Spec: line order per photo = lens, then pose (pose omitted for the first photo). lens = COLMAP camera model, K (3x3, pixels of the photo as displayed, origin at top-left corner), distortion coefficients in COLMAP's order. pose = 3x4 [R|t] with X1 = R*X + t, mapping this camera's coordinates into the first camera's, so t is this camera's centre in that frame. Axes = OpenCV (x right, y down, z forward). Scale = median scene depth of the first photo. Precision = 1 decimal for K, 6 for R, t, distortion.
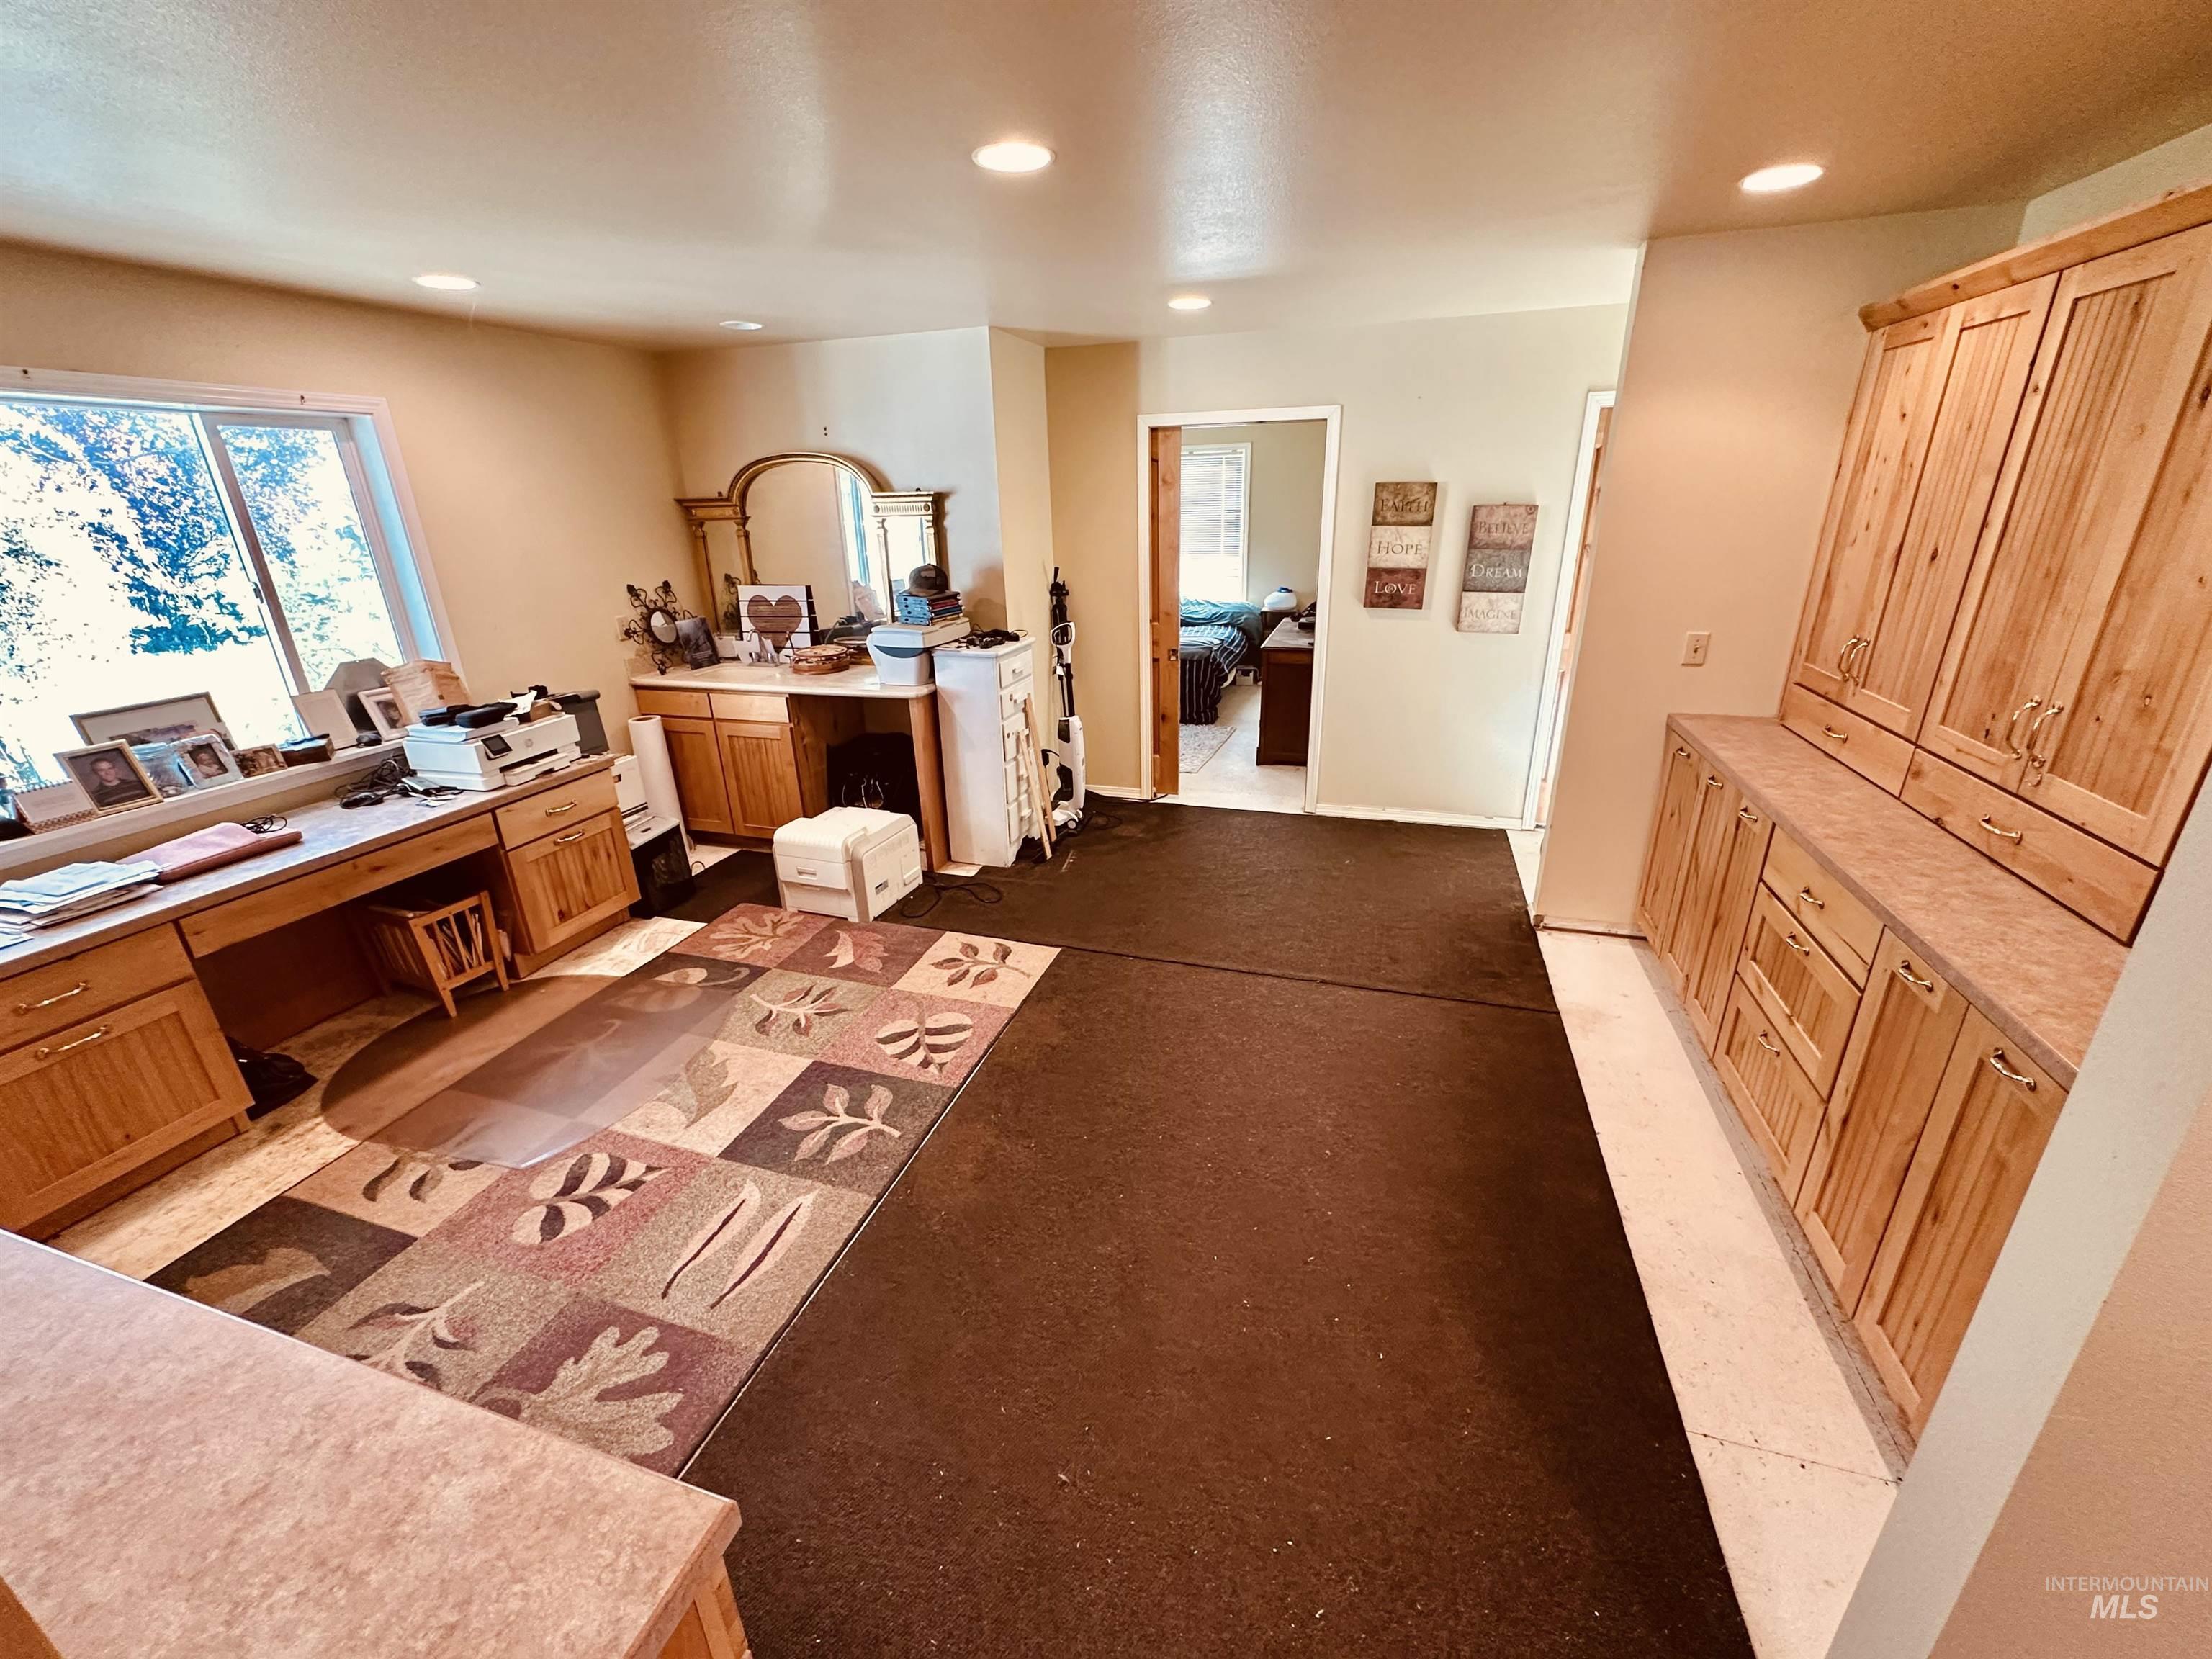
lens RADIAL K [[883.1, 0, 1104.4], [0, 883.1, 831.0], [0, 0, 1]] dist [-0.004826, 0.000846]
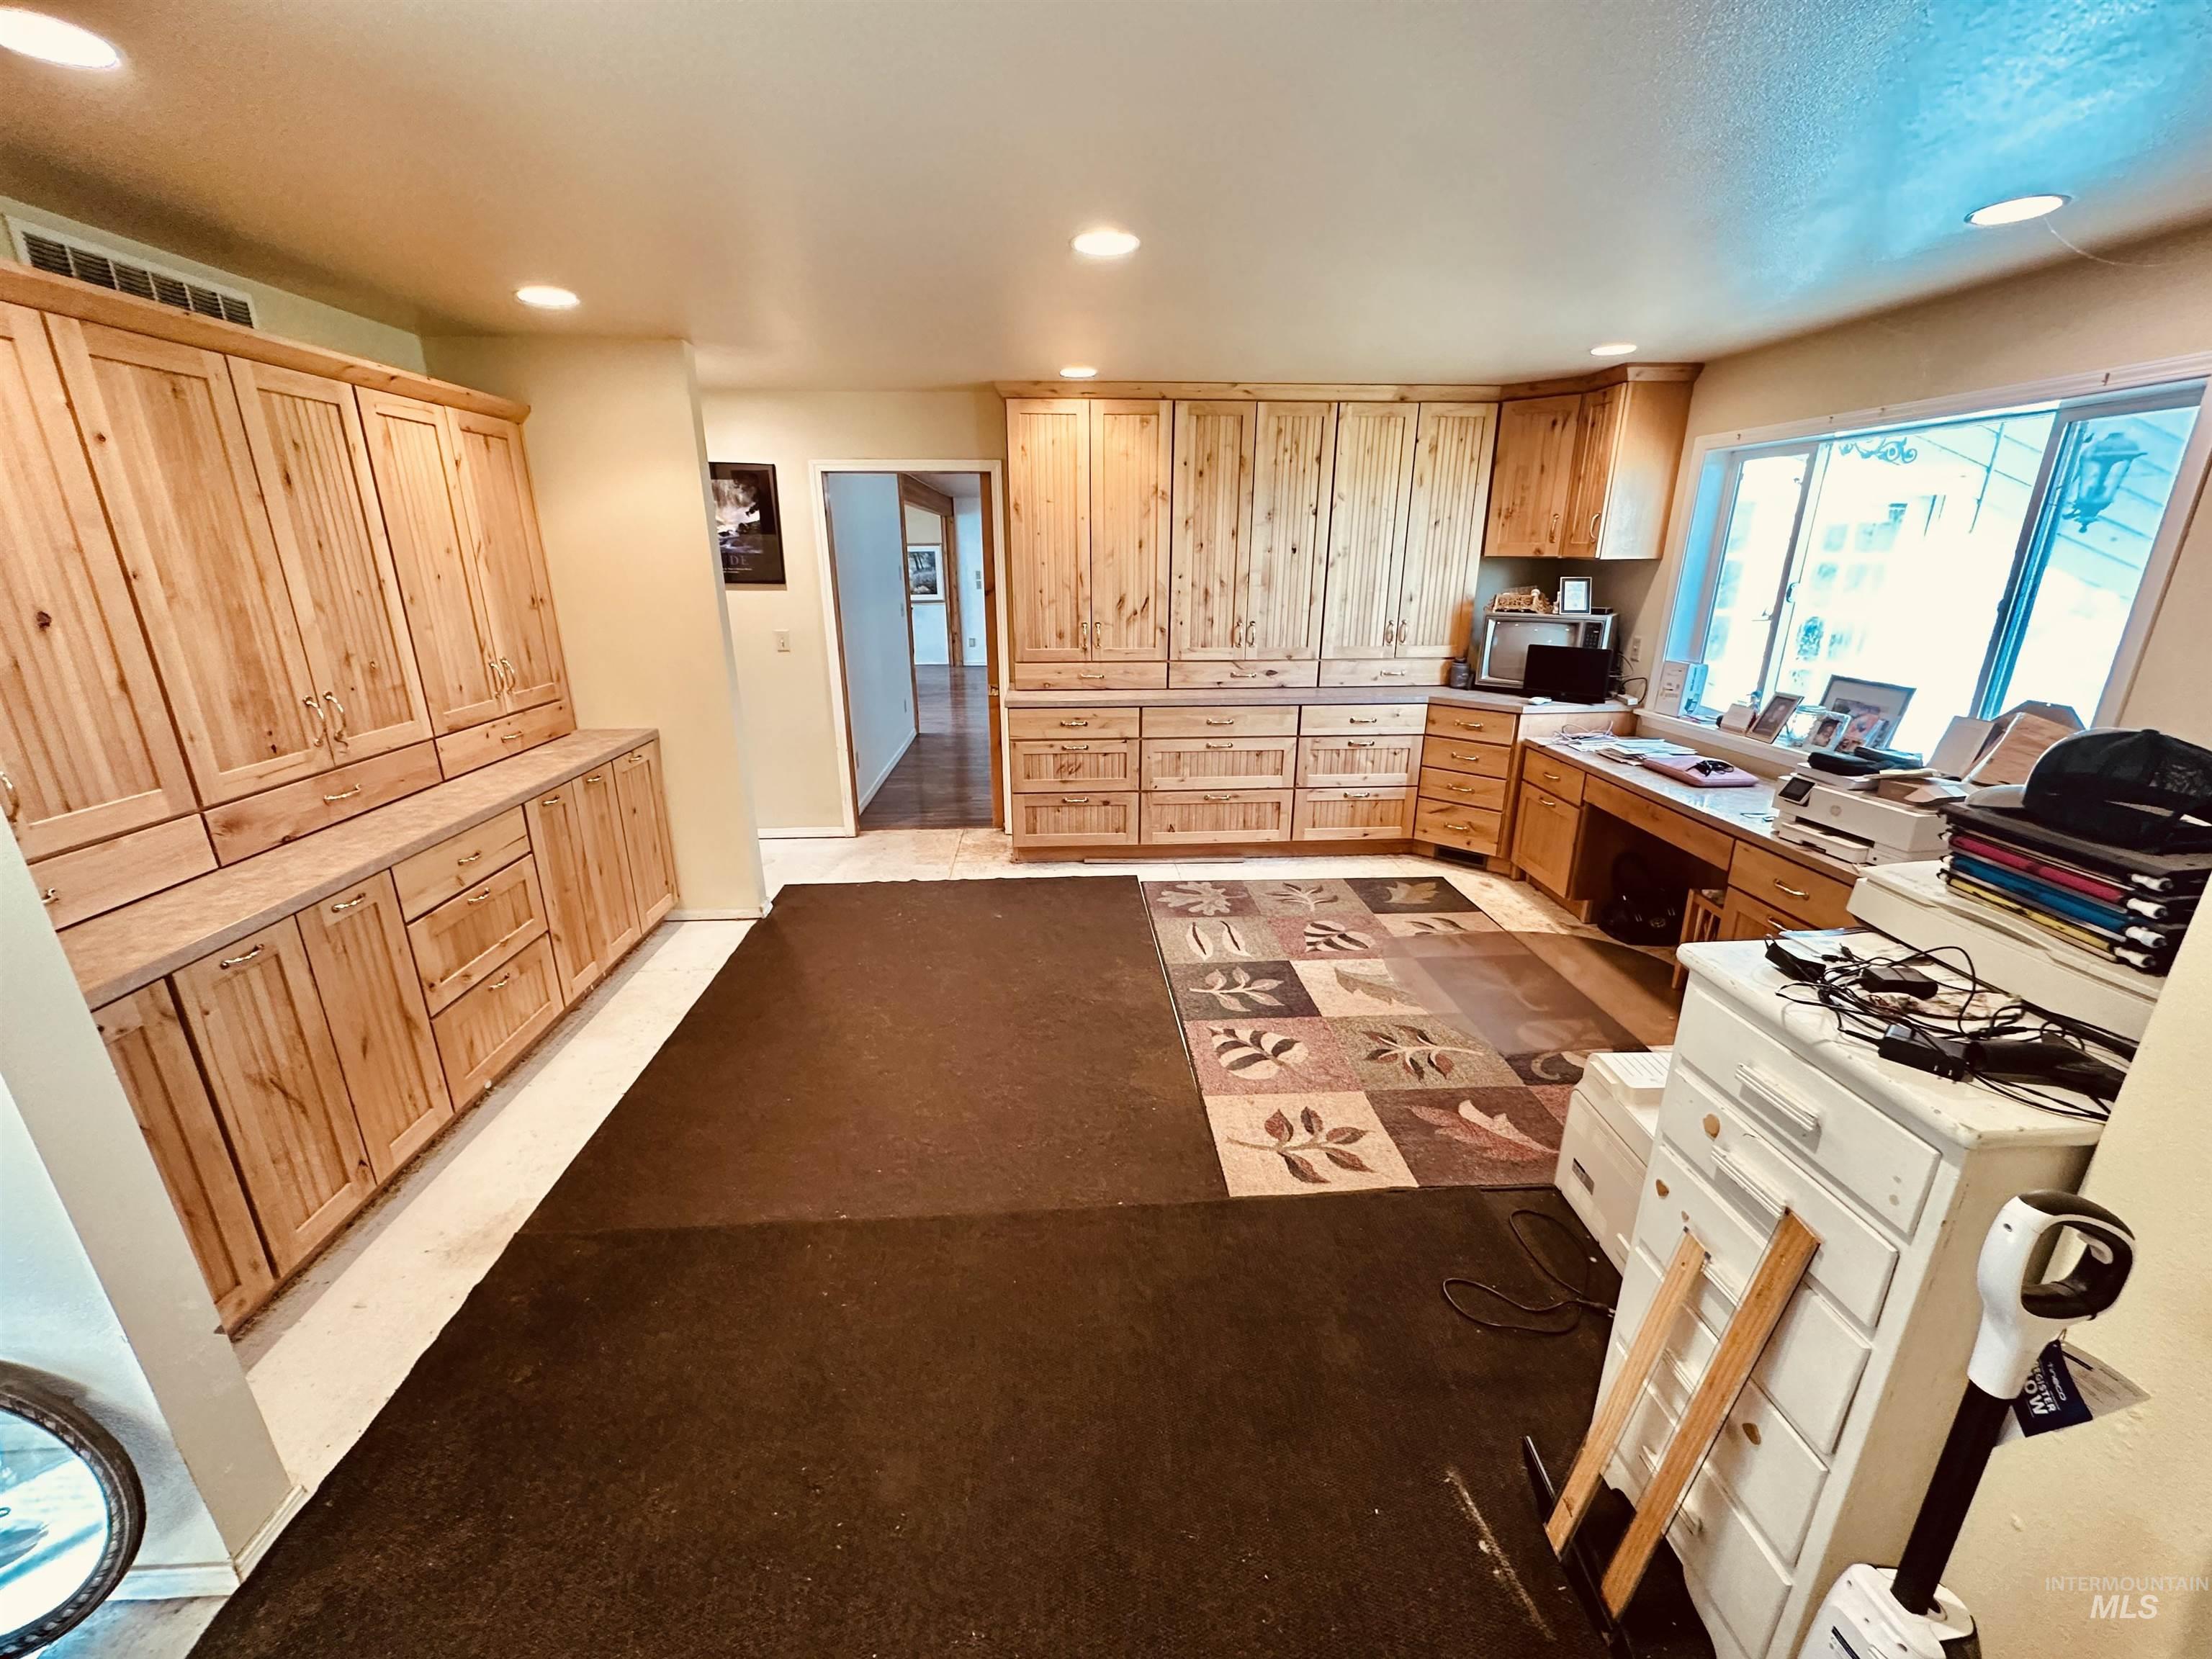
lens RADIAL K [[883.1, 0, 1101.3], [0, 883.1, 827.9], [0, 0, 1]] dist [-0.004826, 0.000846]
pose [[-0.934336, 0.132909, -0.330683, 0.297054], [-0.103476, 0.786724, 0.608570, -0.634271], [0.341041, 0.602827, -0.721312, 1.709305]]
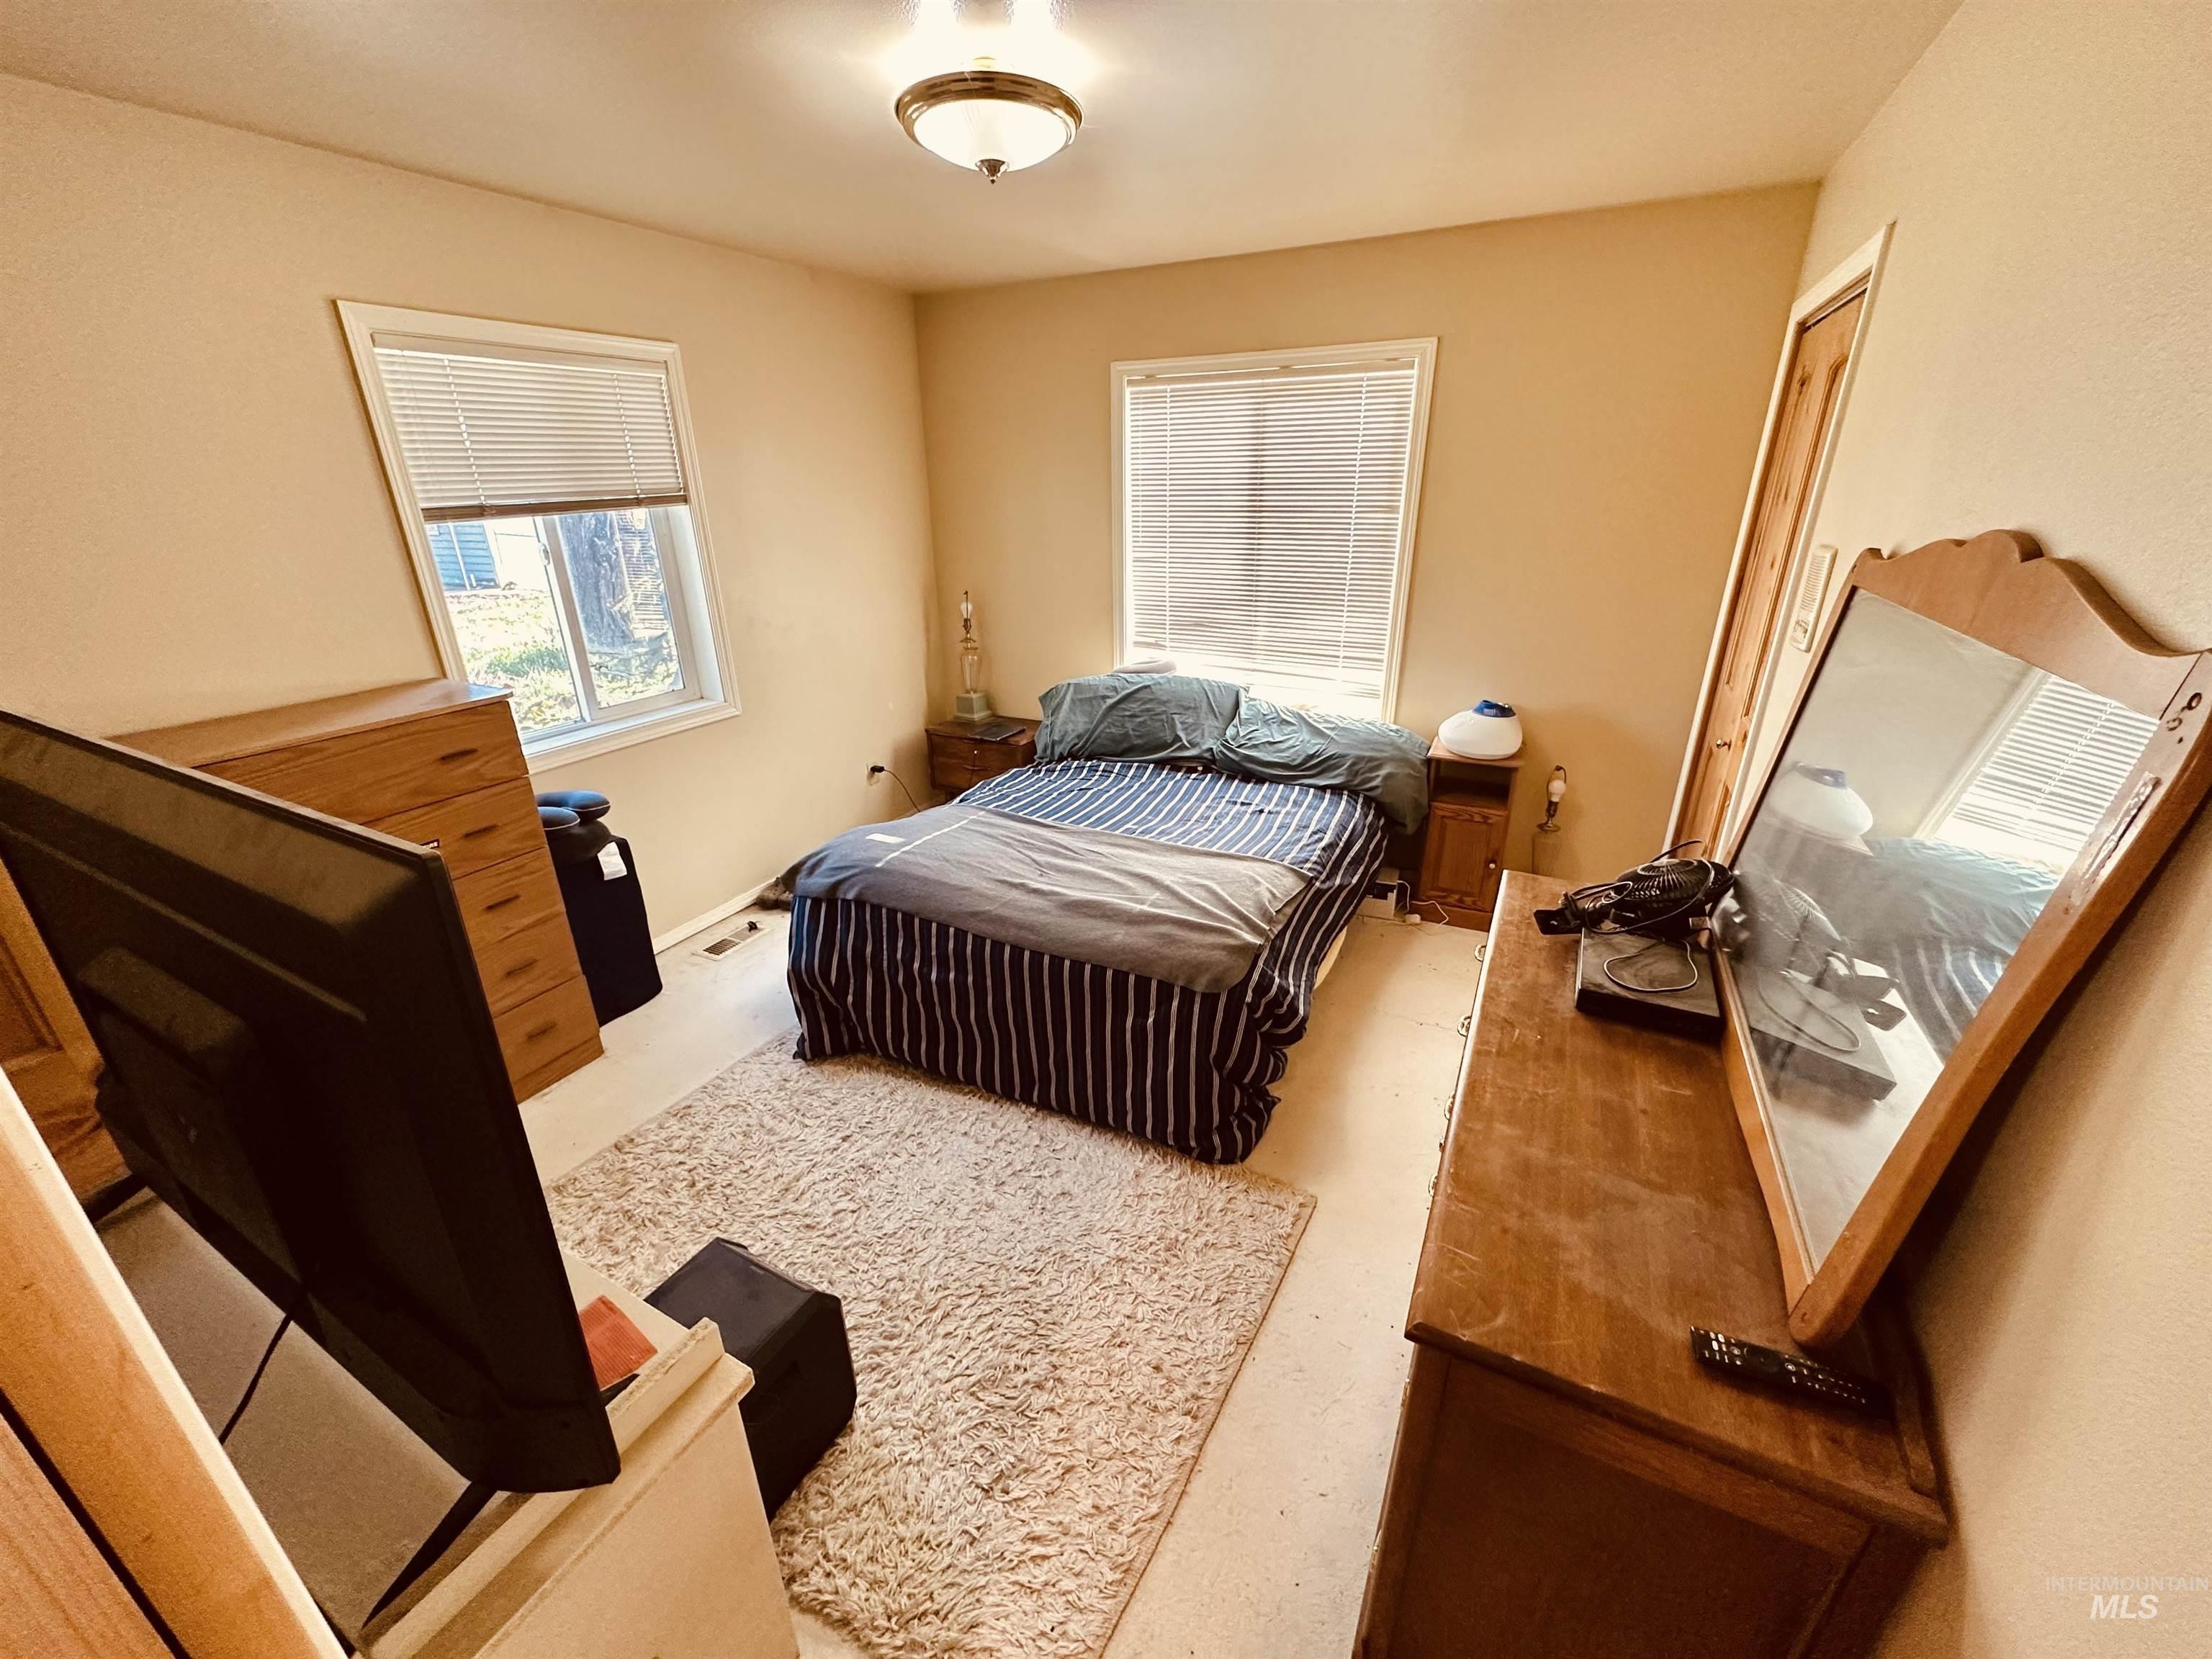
lens RADIAL K [[883.1, 0, 1100.0], [0, 883.1, 824.6], [0, 0, 1]] dist [-0.004826, 0.000846]
pose [[0.983933, 0.075298, -0.161881, 0.034770], [-0.071724, 0.997037, 0.027817, -0.079022], [0.163496, -0.015759, 0.986418, 0.206378]]
